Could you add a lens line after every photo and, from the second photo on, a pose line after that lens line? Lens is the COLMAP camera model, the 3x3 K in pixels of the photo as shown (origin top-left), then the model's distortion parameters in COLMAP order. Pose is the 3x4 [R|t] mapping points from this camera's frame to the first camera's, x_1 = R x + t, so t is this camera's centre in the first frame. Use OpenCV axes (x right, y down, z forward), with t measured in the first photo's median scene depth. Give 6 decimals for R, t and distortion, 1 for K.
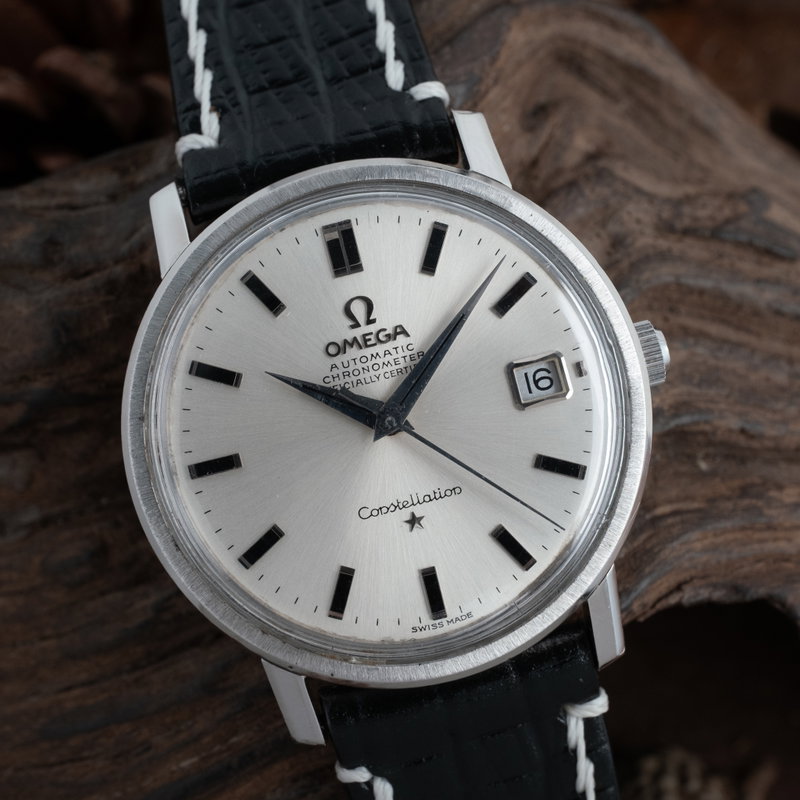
lens RADIAL K [[1467.6, 0, 400.0], [0, 1467.6, 400.0], [0, 0, 1]] dist [0.020976, 0.182885]
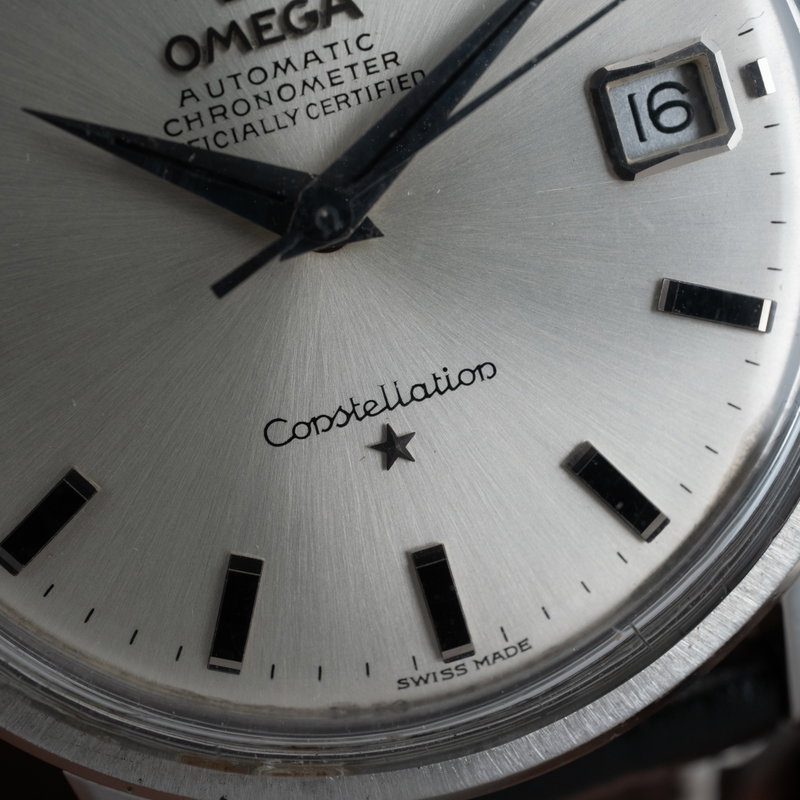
lens RADIAL K [[1467.6, 0, 400.0], [0, 1467.6, 400.0], [0, 0, 1]] dist [0.020976, 0.182885]
pose [[0.997917, -0.048435, 0.042605, -0.006012], [0.042684, 0.991002, 0.126856, 0.013365], [-0.048366, -0.124774, 0.991006, 0.563166]]
